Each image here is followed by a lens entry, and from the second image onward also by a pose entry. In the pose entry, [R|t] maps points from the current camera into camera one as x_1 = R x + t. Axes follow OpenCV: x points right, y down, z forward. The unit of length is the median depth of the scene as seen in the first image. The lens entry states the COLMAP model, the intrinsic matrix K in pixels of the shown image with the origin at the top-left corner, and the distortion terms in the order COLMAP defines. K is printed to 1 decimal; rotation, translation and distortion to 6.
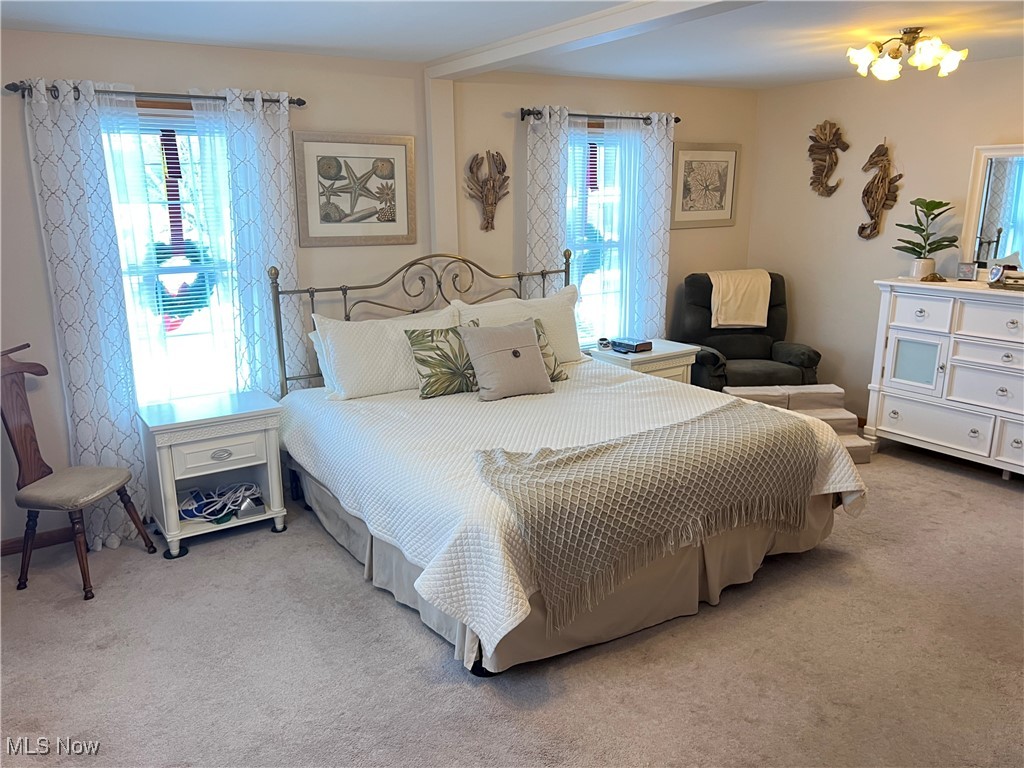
lens RADIAL K [[775.0, 0, 511.8], [0, 775.0, 379.2], [0, 0, 1]] dist [0.045452, -0.052952]
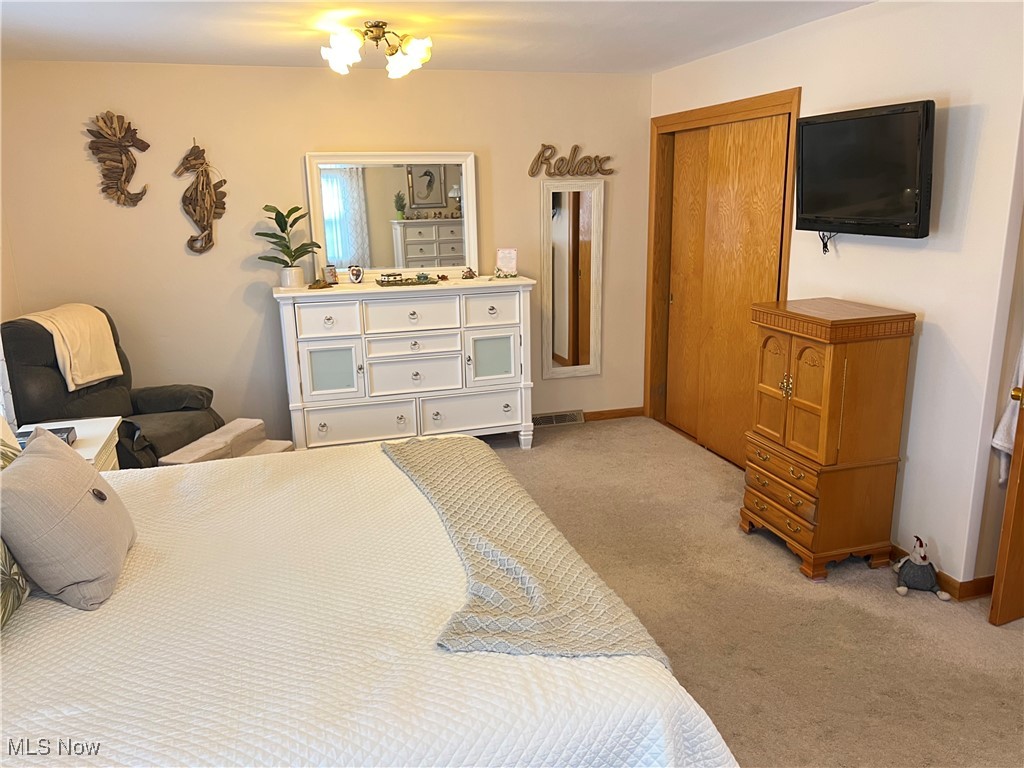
lens RADIAL K [[775.0, 0, 511.6], [0, 775.0, 393.9], [0, 0, 1]] dist [0.045452, -0.052952]
pose [[0.315223, -0.240627, 0.918005, -0.293271], [0.239399, 0.956200, 0.168434, -0.094097], [-0.918326, 0.166675, 0.359022, 0.397611]]
